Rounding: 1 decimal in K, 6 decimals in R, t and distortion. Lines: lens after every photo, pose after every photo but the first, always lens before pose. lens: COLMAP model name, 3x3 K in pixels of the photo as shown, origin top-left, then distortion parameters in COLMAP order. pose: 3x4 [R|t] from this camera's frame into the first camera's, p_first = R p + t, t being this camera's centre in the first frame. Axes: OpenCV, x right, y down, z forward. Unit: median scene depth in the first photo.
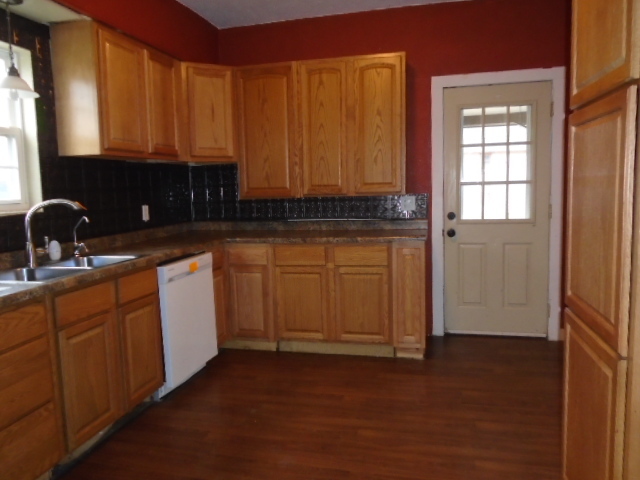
lens RADIAL K [[491.3, 0, 320.0], [0, 491.3, 240.0], [0, 0, 1]] dist [-0.007962, 0.001057]
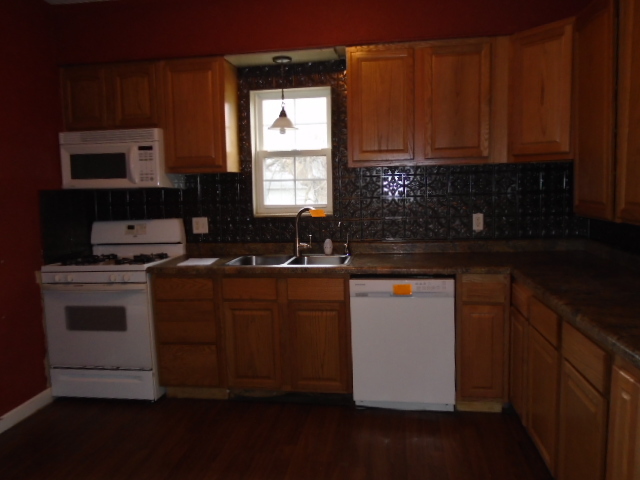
lens RADIAL K [[468.3, 0, 319.9], [0, 468.3, 232.1], [0, 0, 1]] dist [-0.002545, -0.000304]
pose [[0.081236, 0.121925, -0.989209, 0.518848], [-0.083754, 0.989814, 0.115122, -0.124238], [0.993170, 0.073498, 0.090621, 0.715789]]
